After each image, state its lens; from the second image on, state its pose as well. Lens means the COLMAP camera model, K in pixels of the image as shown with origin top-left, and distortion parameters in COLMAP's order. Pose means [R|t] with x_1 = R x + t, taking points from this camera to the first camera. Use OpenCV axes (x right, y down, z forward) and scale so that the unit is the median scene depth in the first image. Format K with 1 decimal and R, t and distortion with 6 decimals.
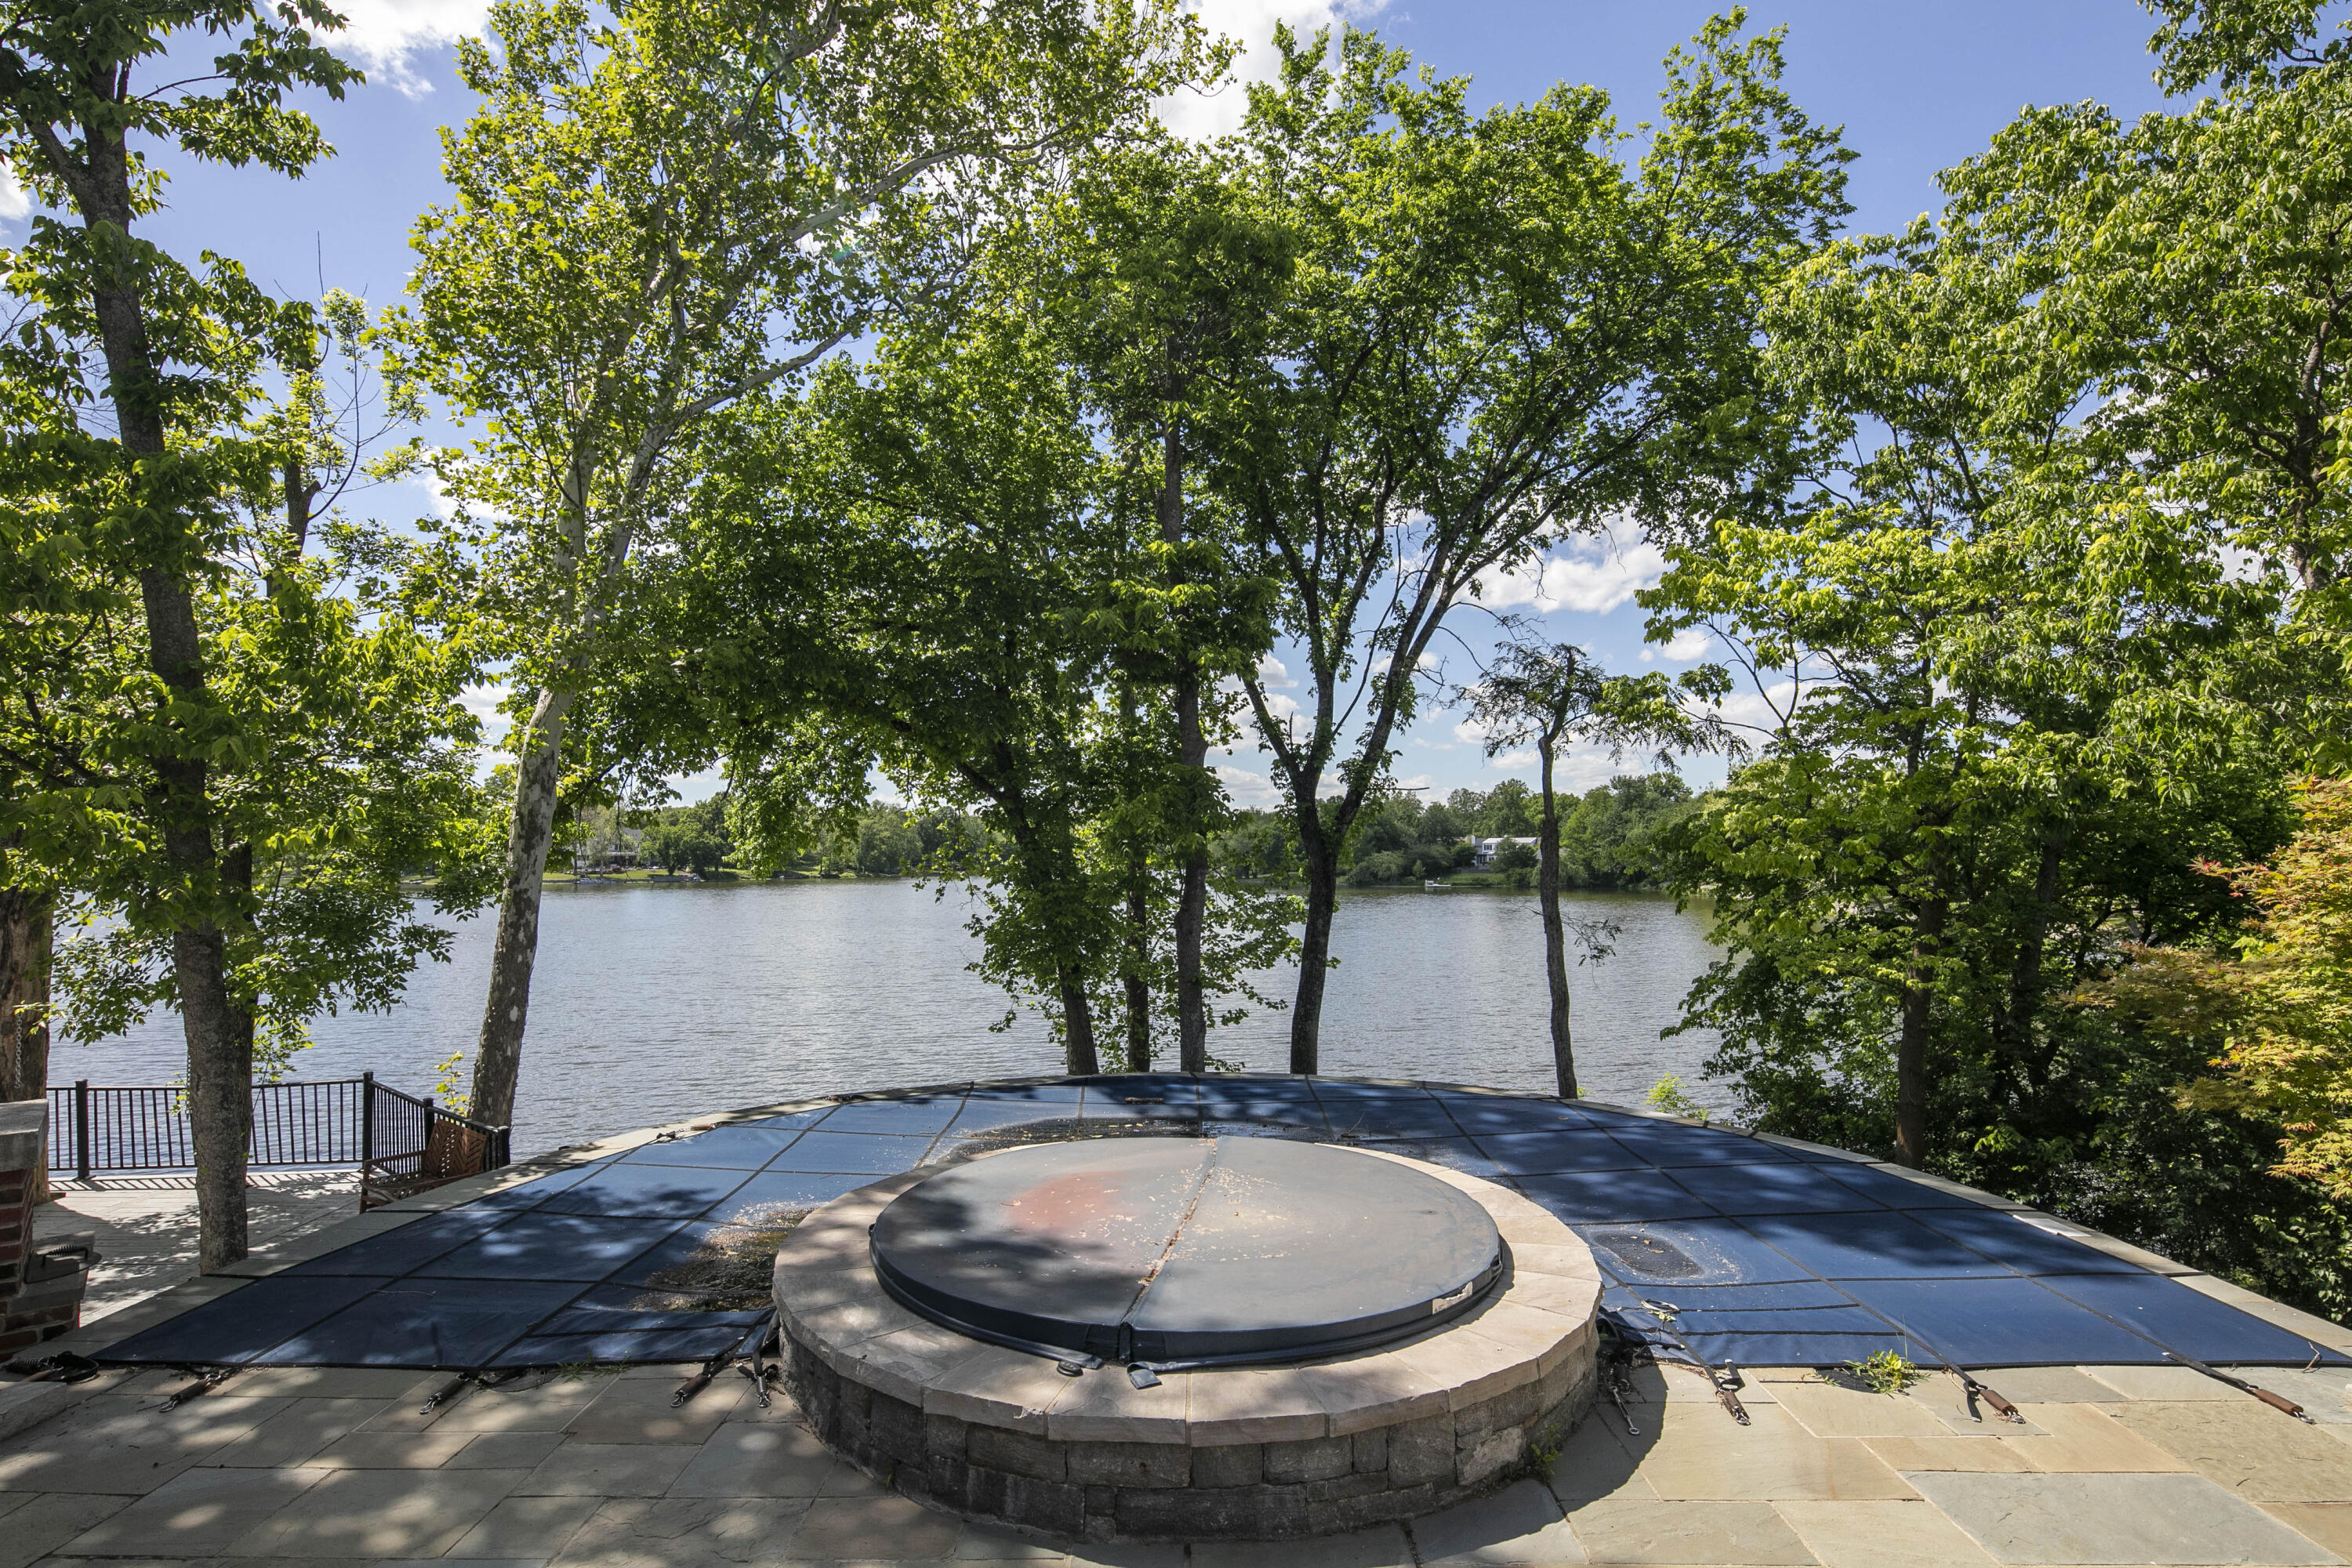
lens RADIAL K [[1151.8, 0, 1174.5], [0, 1151.8, 826.9], [0, 0, 1]] dist [0.003467, -0.003660]
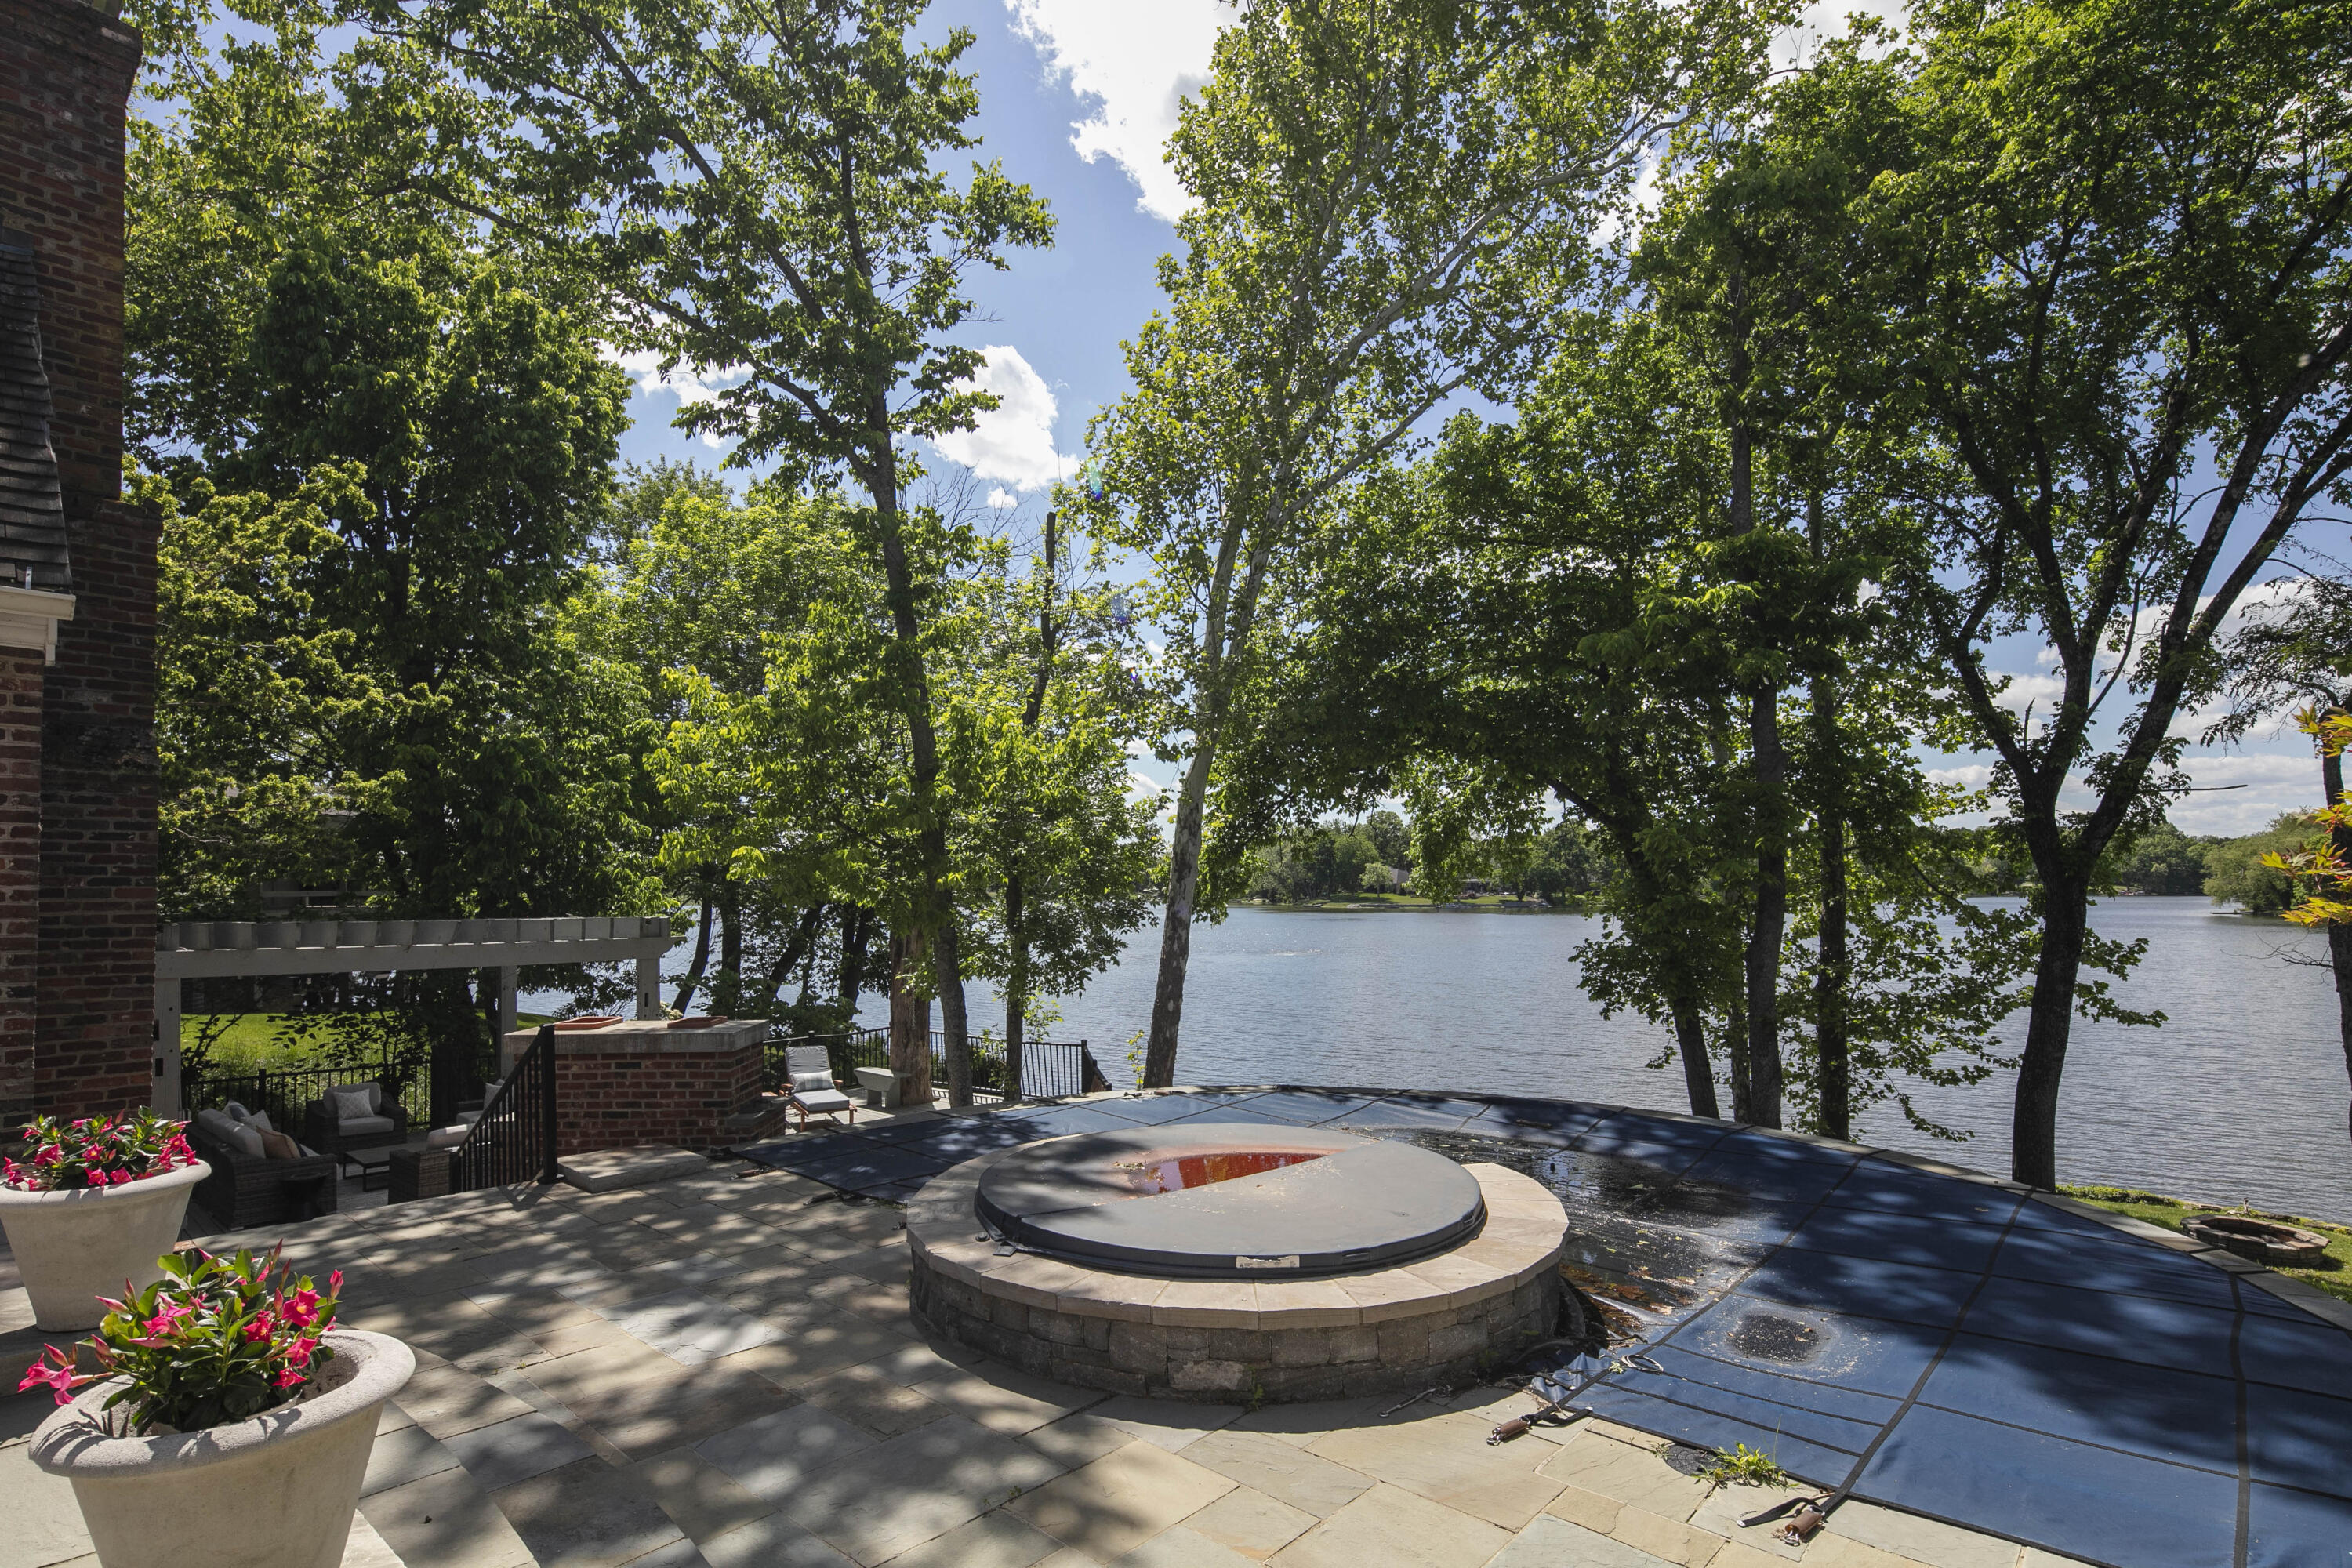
lens RADIAL K [[1151.8, 0, 1151.7], [0, 1151.8, 865.3], [0, 0, 1]] dist [0.003467, -0.003660]
pose [[0.747265, -0.014063, -0.664377, 0.280790], [0.021298, 0.999769, 0.002793, -0.001105], [0.664185, -0.016237, 0.747392, 0.013496]]
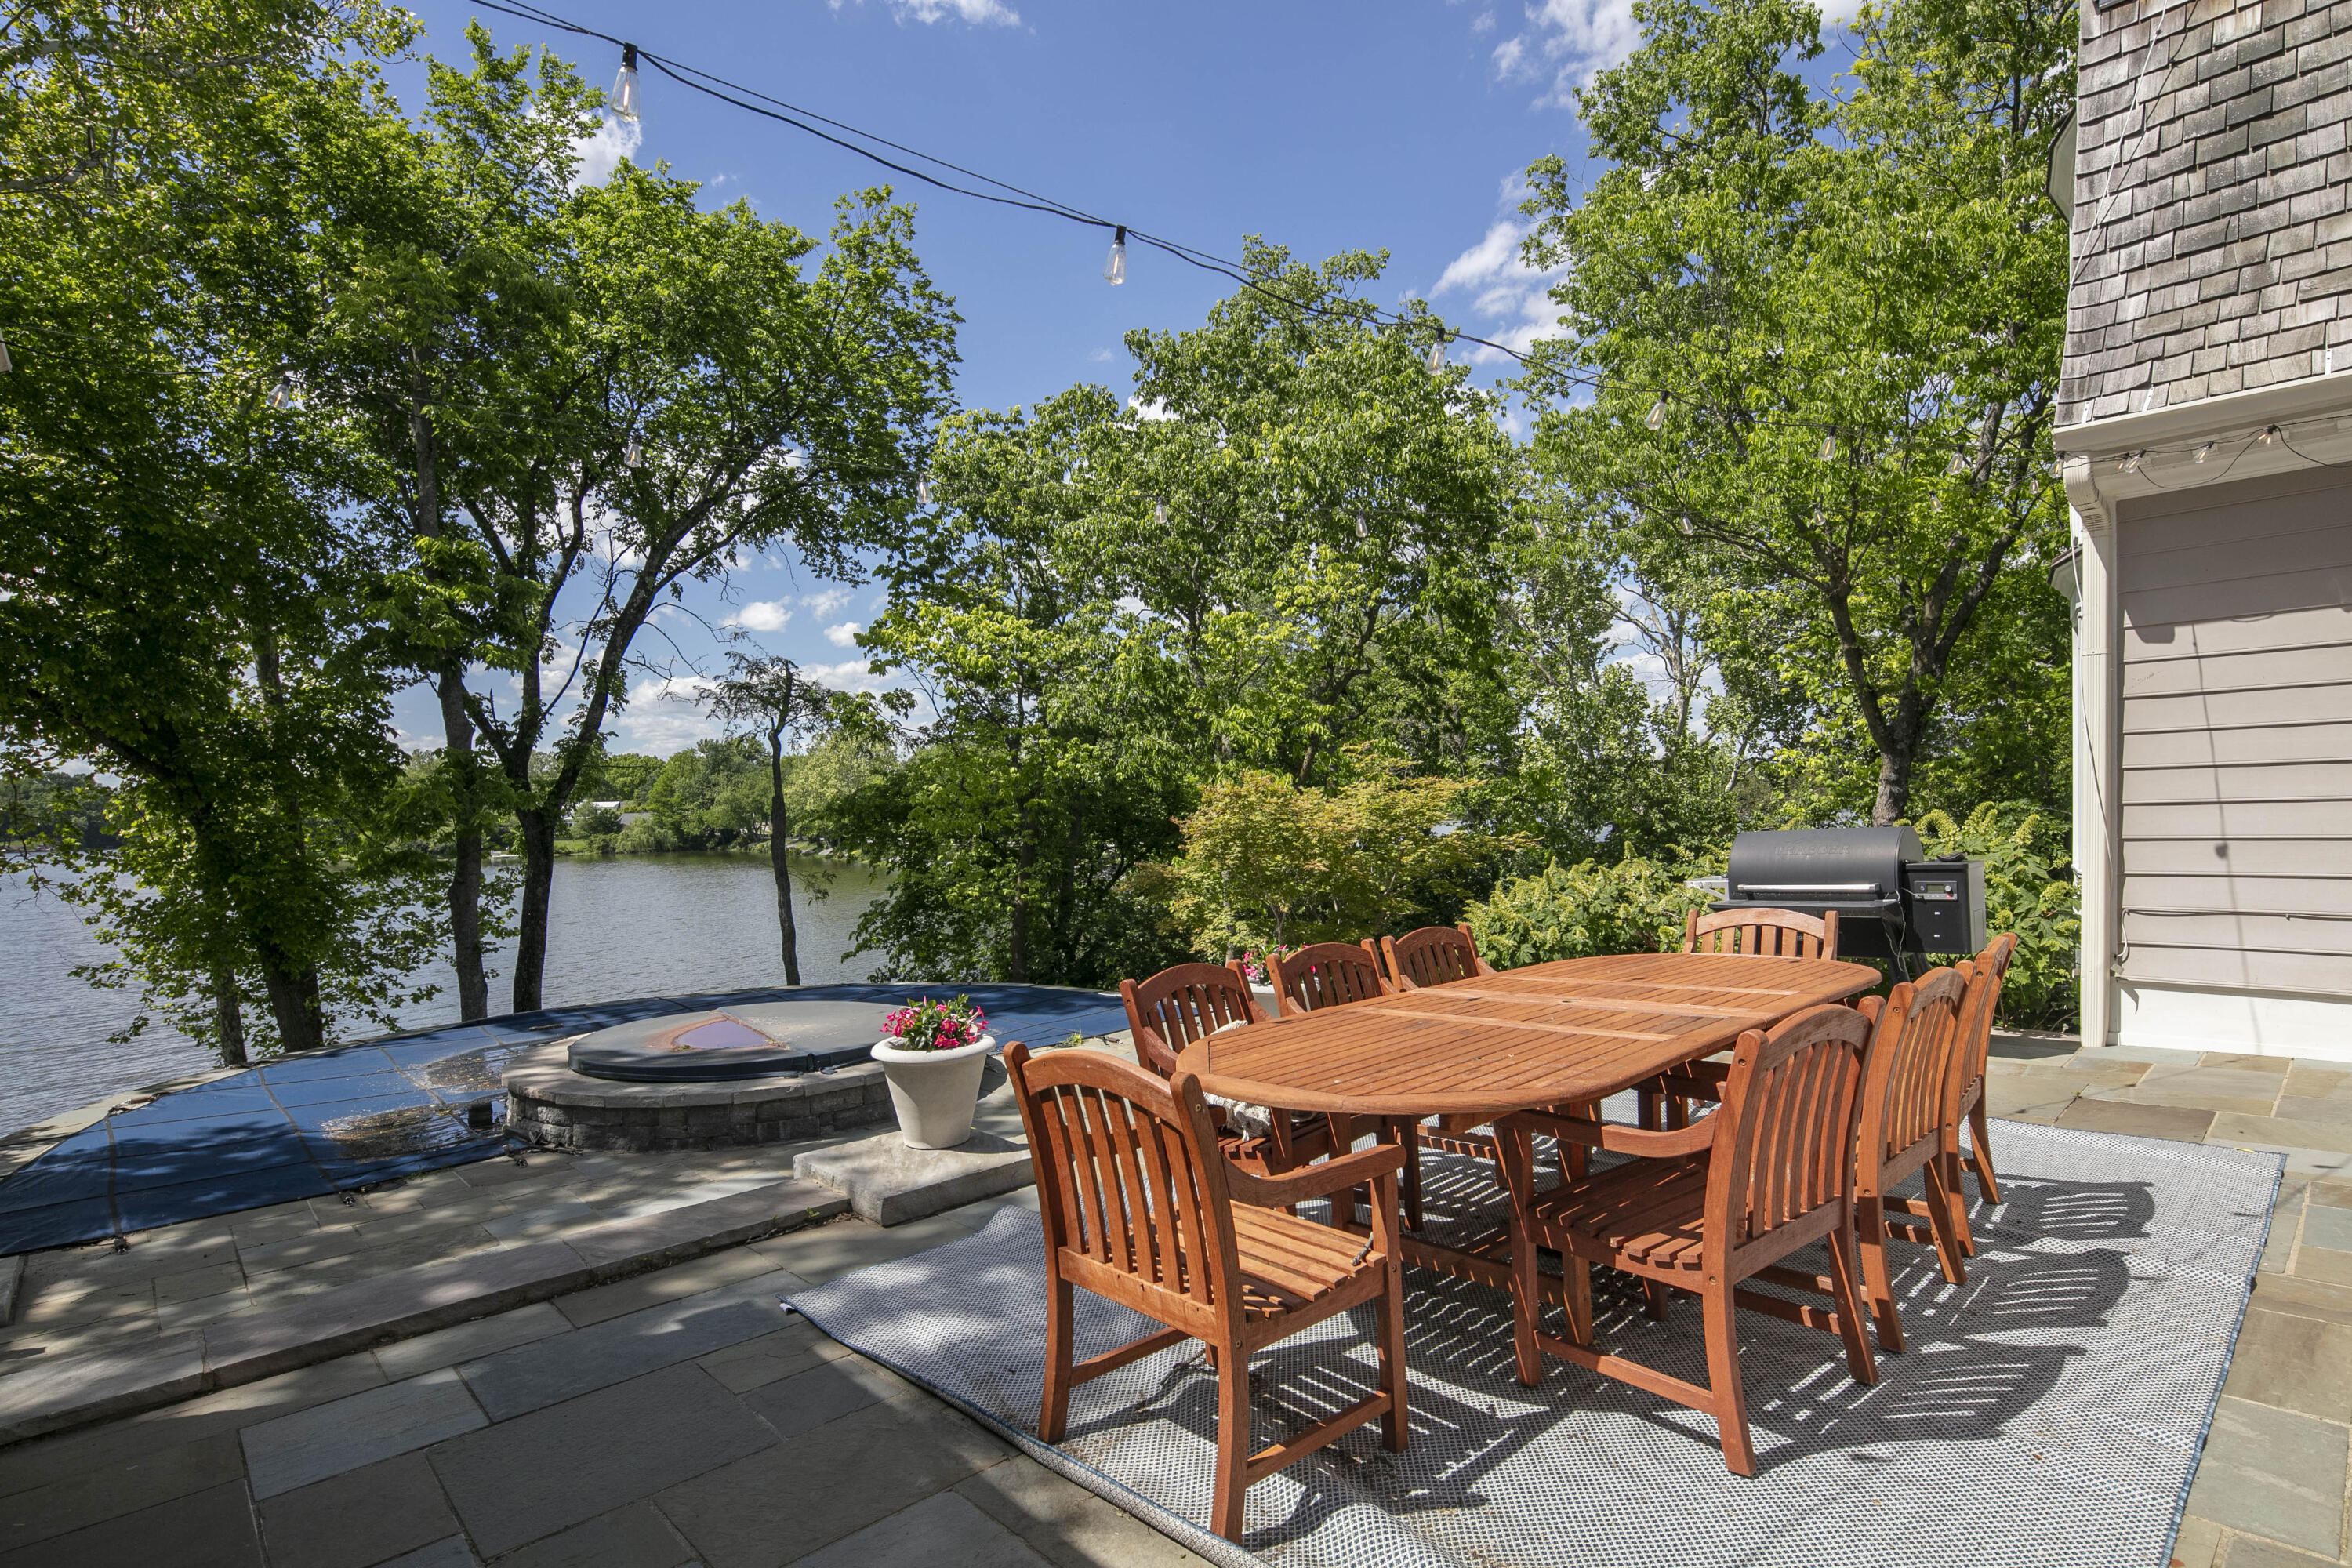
lens RADIAL K [[1151.8, 0, 1179.8], [0, 1151.8, 794.3], [0, 0, 1]] dist [0.003467, -0.003660]
pose [[0.719480, -0.008918, 0.694456, -0.277855], [0.006077, 0.999960, 0.006545, -0.014968], [-0.694487, -0.000488, 0.719505, -0.273081]]
